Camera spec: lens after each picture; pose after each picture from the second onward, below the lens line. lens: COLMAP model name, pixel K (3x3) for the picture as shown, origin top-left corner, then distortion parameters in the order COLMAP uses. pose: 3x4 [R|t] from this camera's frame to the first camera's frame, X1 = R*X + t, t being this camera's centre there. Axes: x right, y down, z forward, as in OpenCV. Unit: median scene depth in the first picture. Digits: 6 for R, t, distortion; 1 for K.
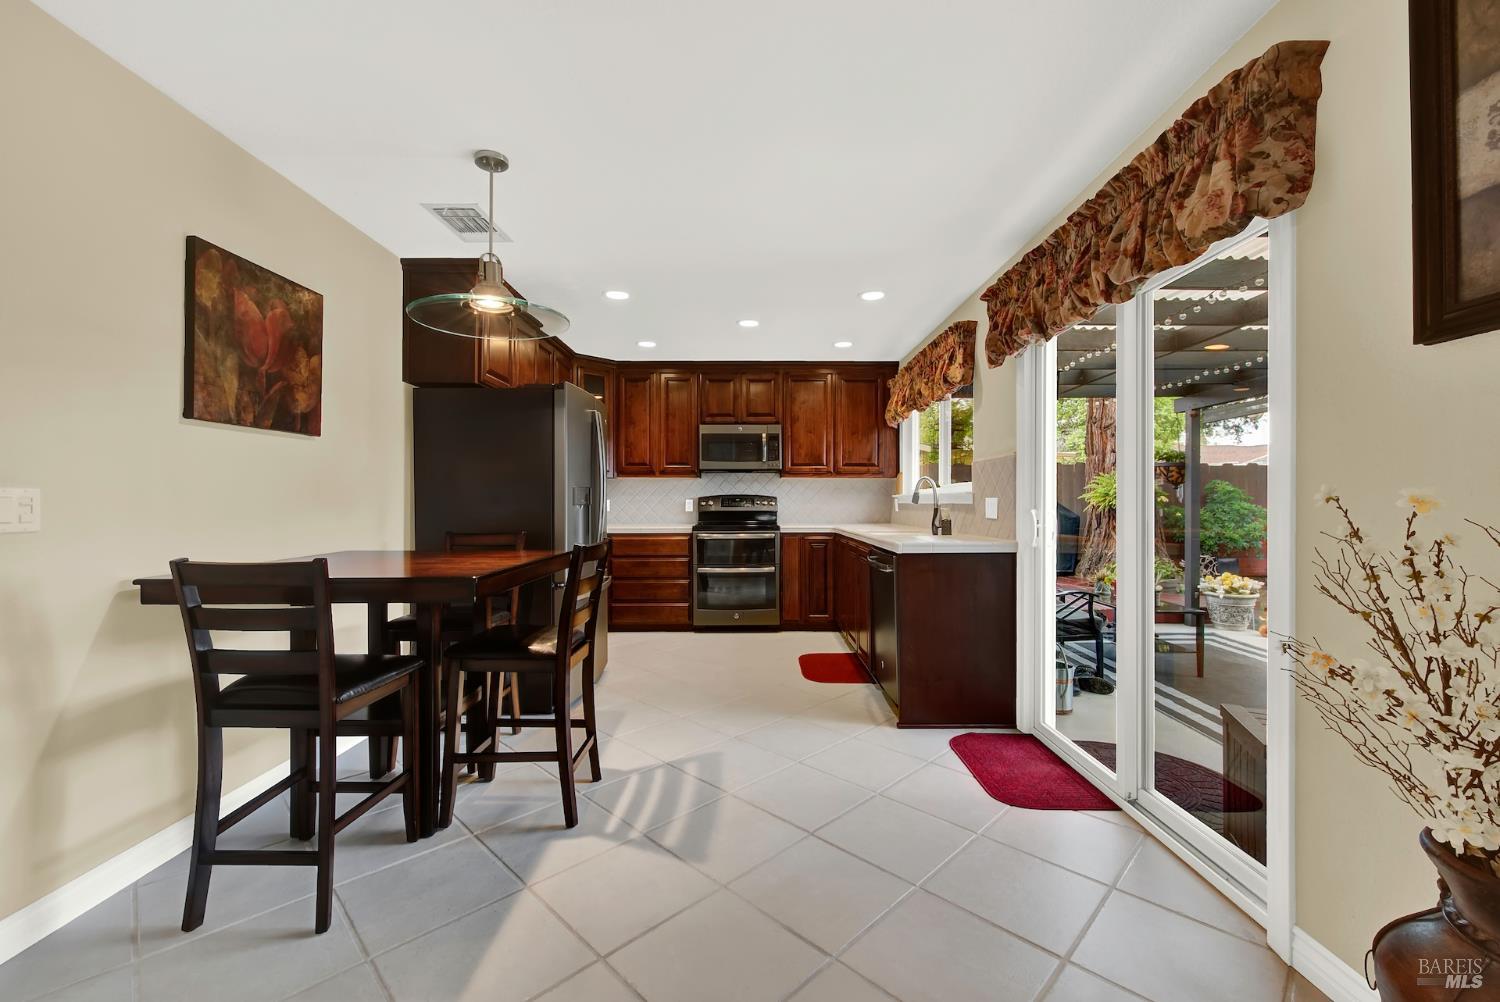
lens RADIAL K [[616.4, 0, 752.5], [0, 616.4, 496.8], [0, 0, 1]] dist [-0.000609, -0.000378]
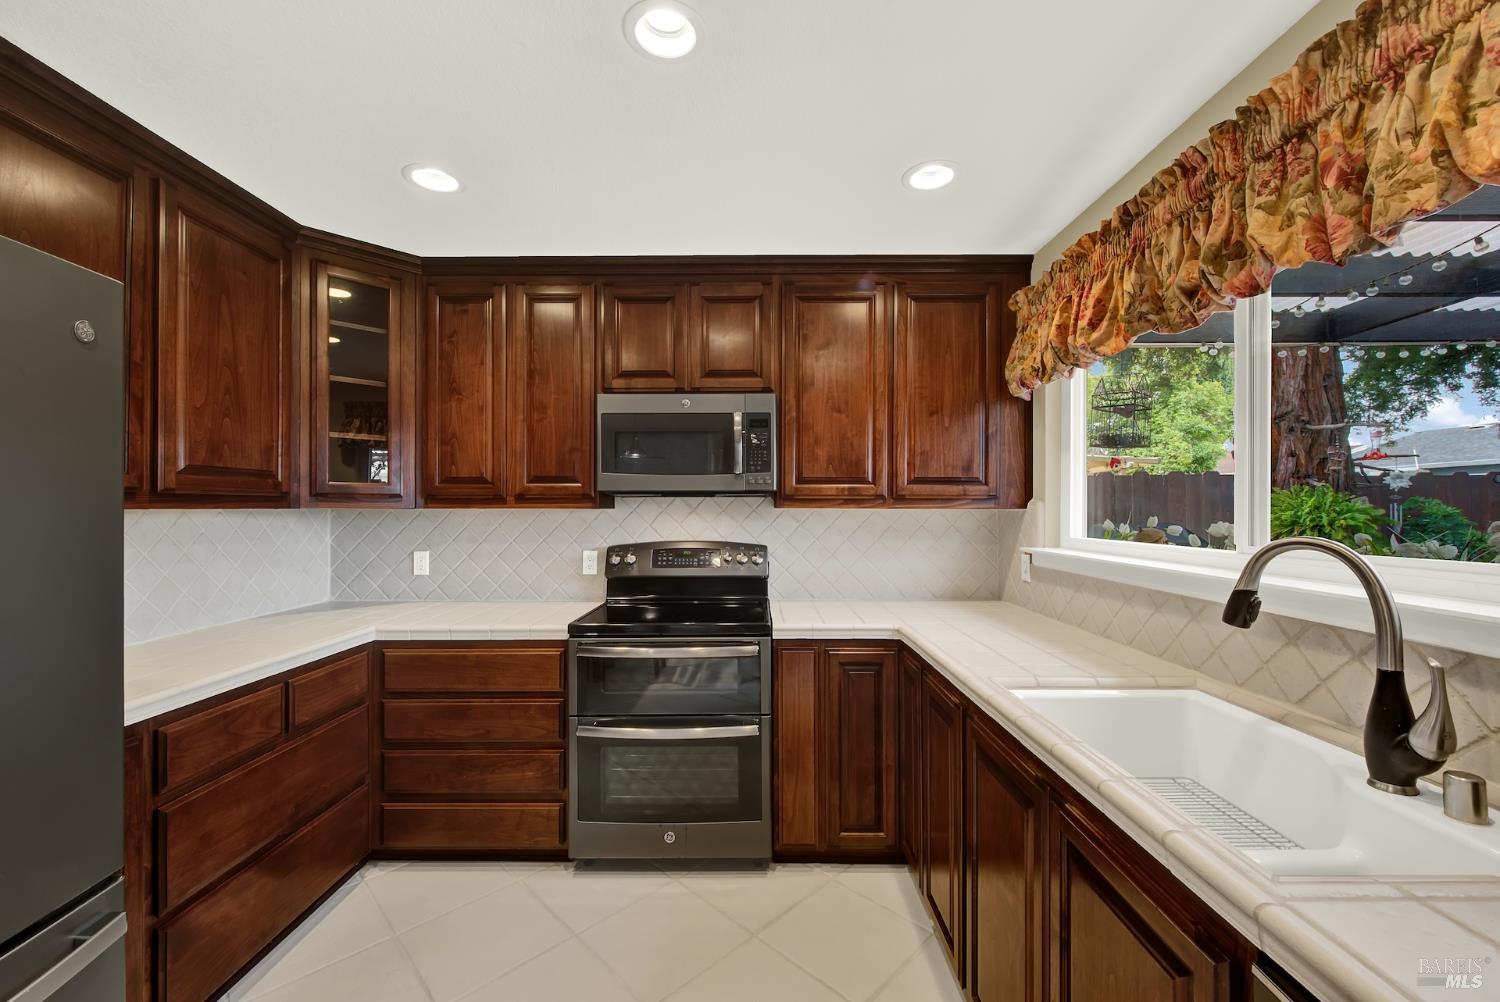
lens RADIAL K [[605.2, 0, 748.4], [0, 605.2, 504.2], [0, 0, 1]] dist [0.002207, -0.002672]
pose [[0.999952, -0.000746, -0.009758, 0.032405], [0.000765, 0.999998, 0.001930, -0.037444], [0.009757, -0.001937, 0.999951, 0.576985]]
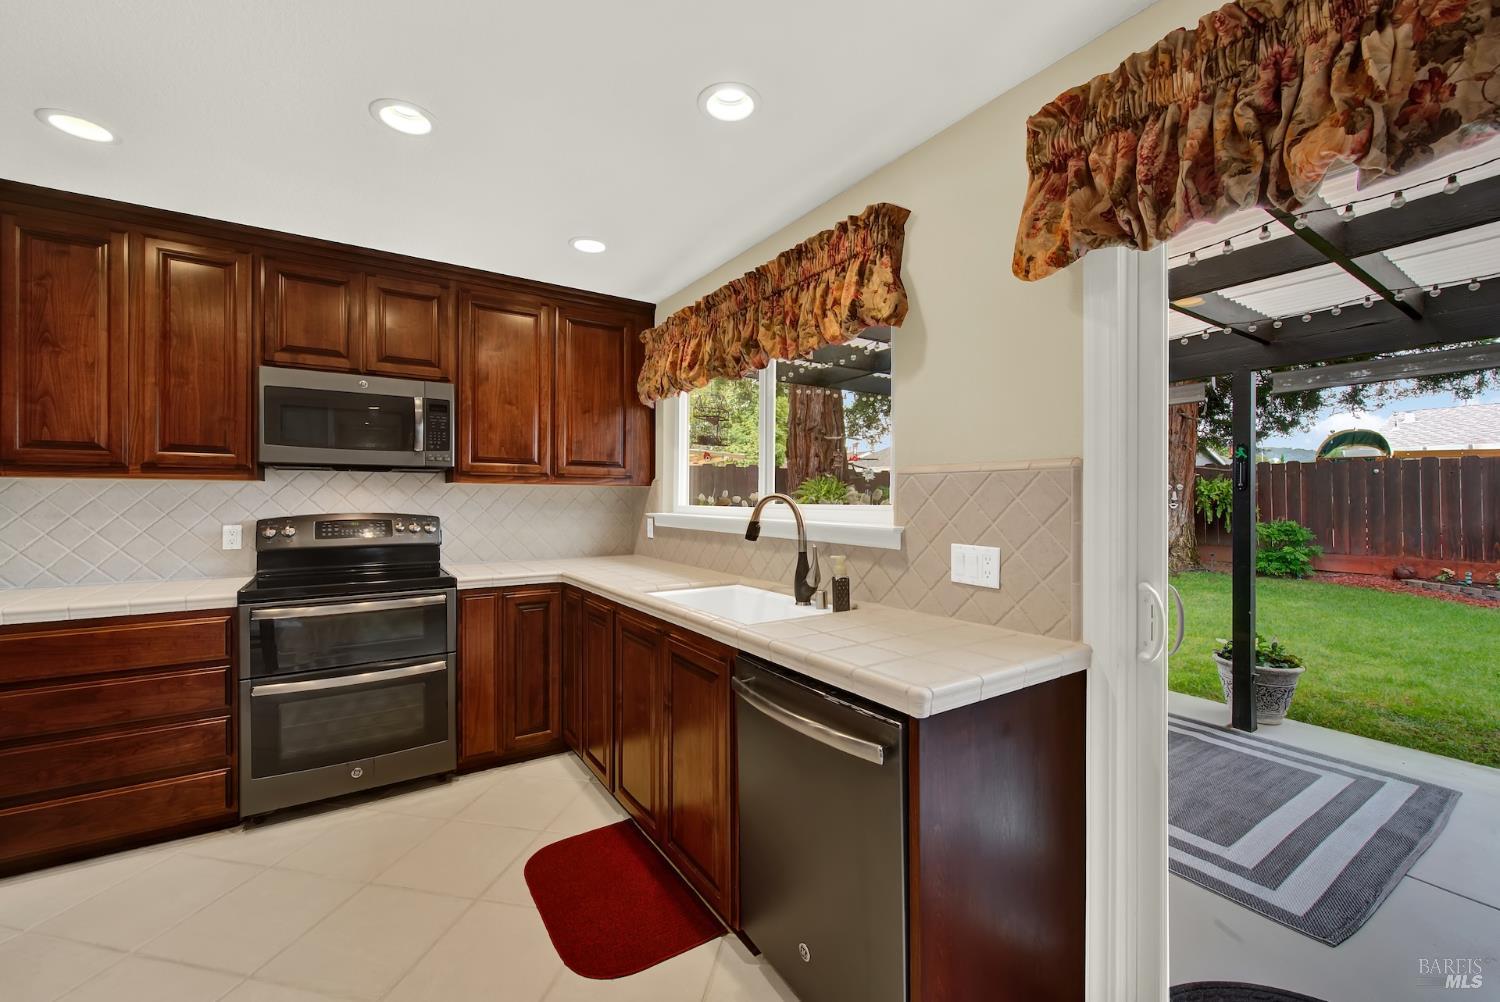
lens RADIAL K [[607.7, 0, 748.1], [0, 607.7, 499.8], [0, 0, 1]] dist [0.001602, -0.002943]
pose [[0.835792, -0.000266, 0.549047, -0.030963], [-0.008115, 0.999885, 0.012838, -0.026691], [-0.548987, -0.015185, 0.835693, 0.438053]]
